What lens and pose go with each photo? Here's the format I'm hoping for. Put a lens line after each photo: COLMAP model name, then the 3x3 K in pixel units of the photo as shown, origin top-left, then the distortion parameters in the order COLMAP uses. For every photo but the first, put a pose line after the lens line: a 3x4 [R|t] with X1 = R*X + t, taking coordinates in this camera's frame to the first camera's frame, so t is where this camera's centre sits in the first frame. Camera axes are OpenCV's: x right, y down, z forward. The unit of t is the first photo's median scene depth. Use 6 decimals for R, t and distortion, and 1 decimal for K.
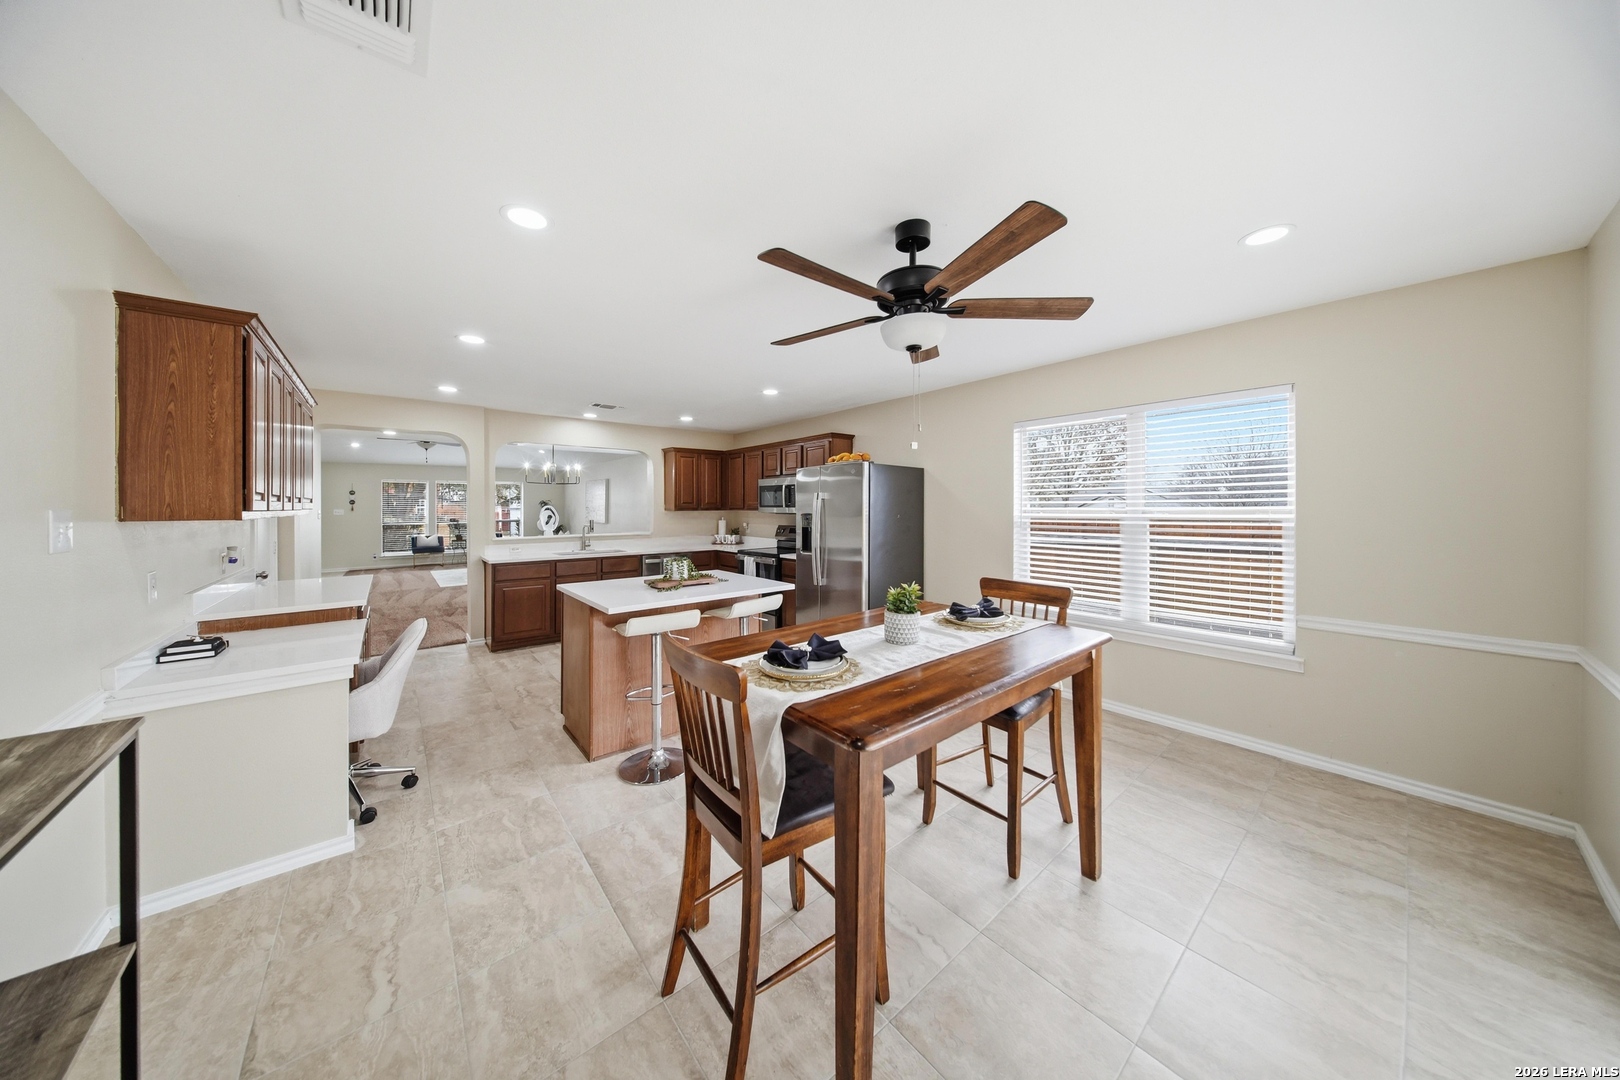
lens RADIAL K [[508.1, 0, 806.4], [0, 508.1, 507.2], [0, 0, 1]] dist [-0.000007, -0.000049]
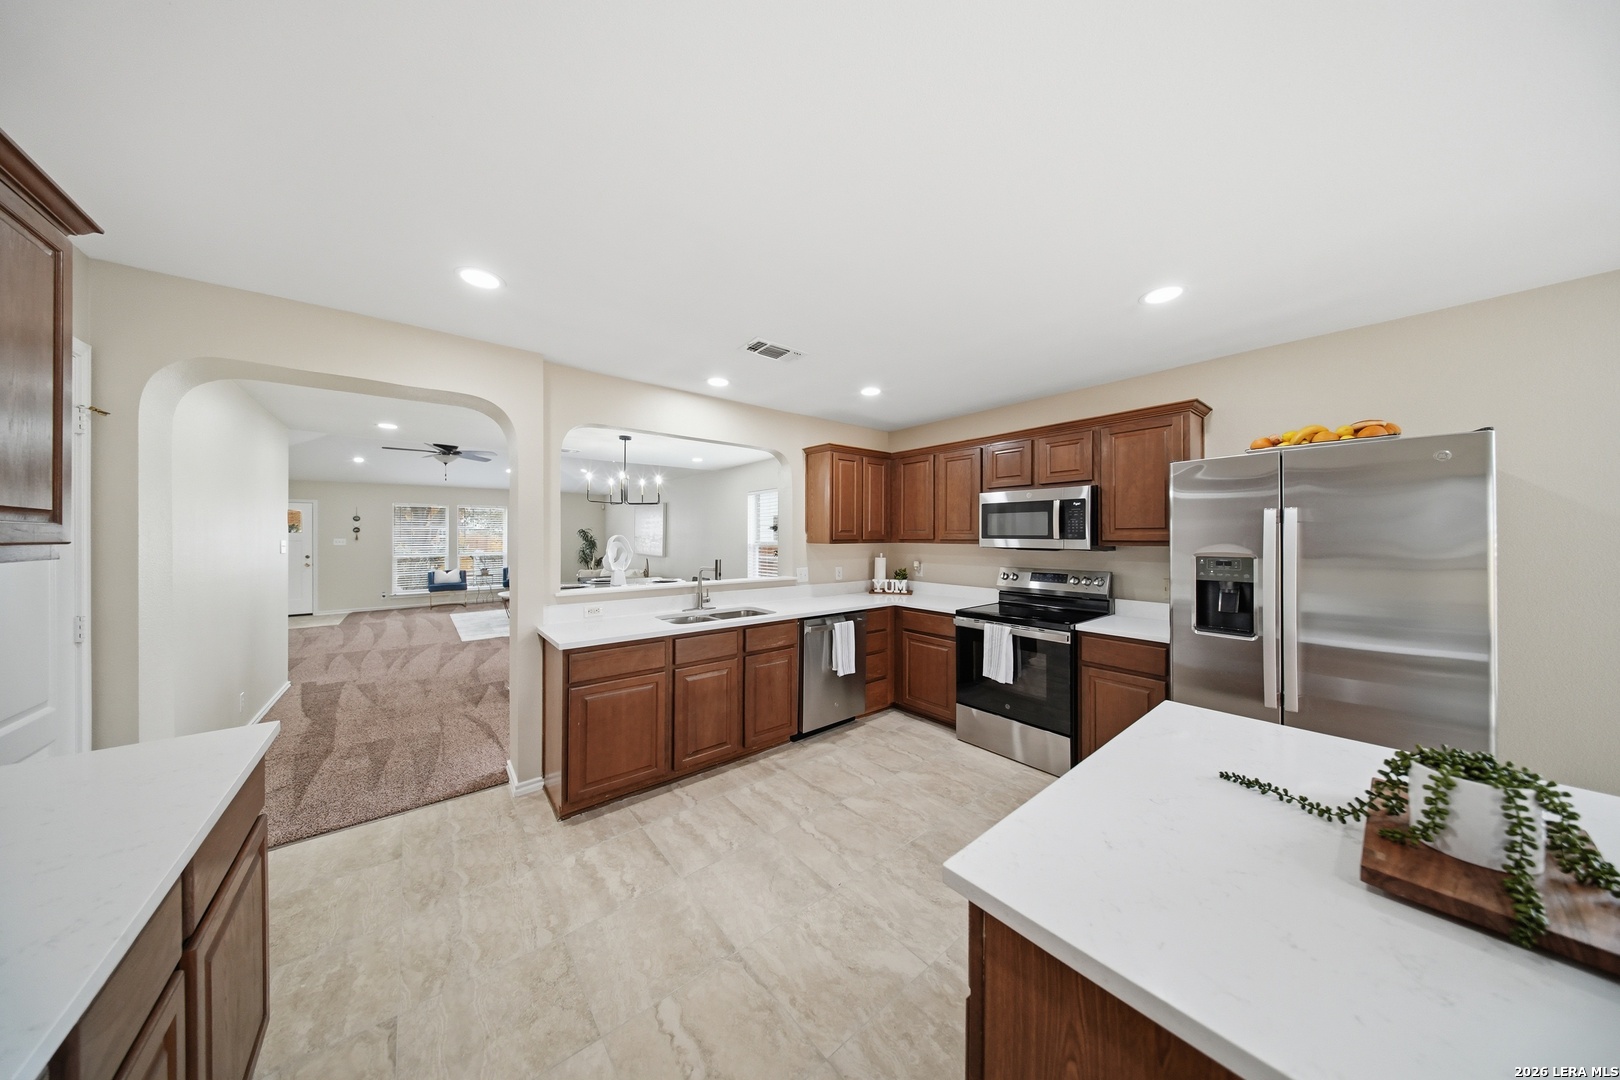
lens RADIAL K [[492.1, 0, 809.5], [0, 492.1, 536.2], [0, 0, 1]] dist [0.013093, -0.000019]
pose [[0.999902, 0.003412, -0.013591, -0.258850], [-0.003443, 0.999991, -0.002293, -0.000912], [0.013583, 0.002340, 0.999905, 0.358773]]
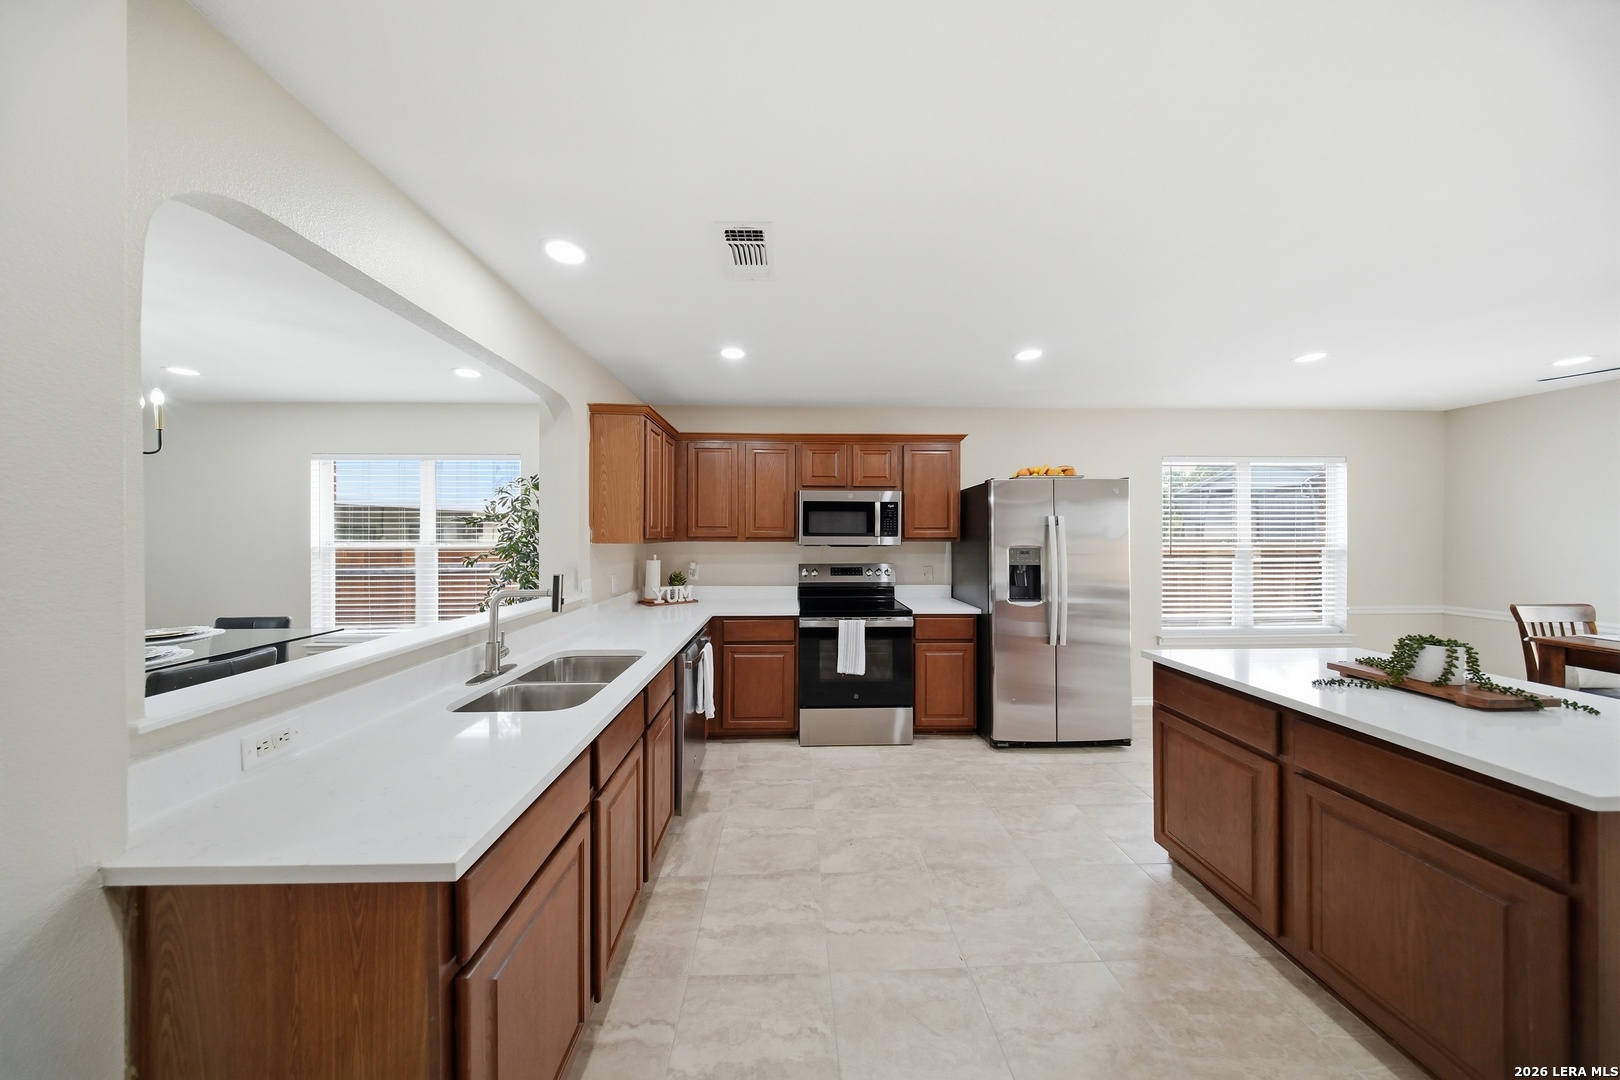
lens RADIAL K [[478.1, 0, 810.6], [0, 478.1, 534.7], [0, 0, 1]] dist [-0.001664, -0.000114]
pose [[0.606923, 0.005770, 0.794740, -0.475111], [-0.001992, 0.999982, -0.005738, 0.001232], [-0.794758, 0.001899, 0.606923, 0.572379]]
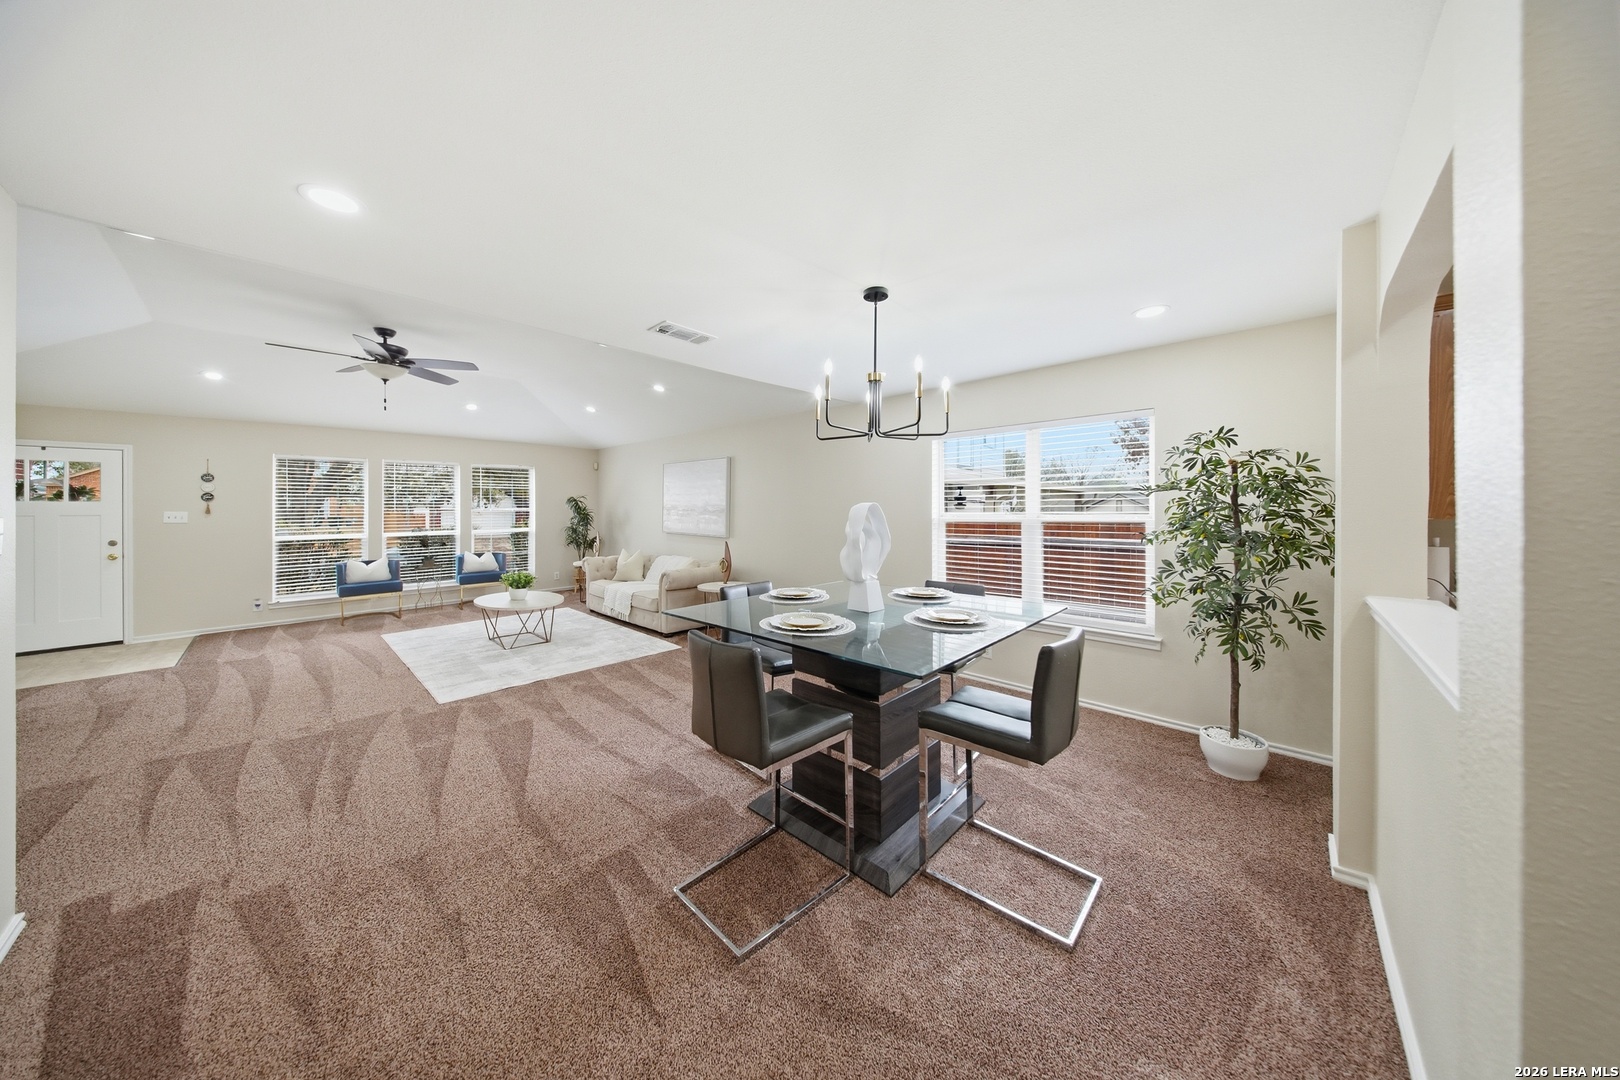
lens RADIAL K [[508.1, 0, 806.4], [0, 508.1, 507.2], [0, 0, 1]] dist [-0.000007, -0.000049]
pose [[0.992290, 0.001681, 0.123924, -0.684166], [-0.001289, 0.999994, -0.003241, 0.001902], [-0.123928, 0.003056, 0.992286, 0.794260]]
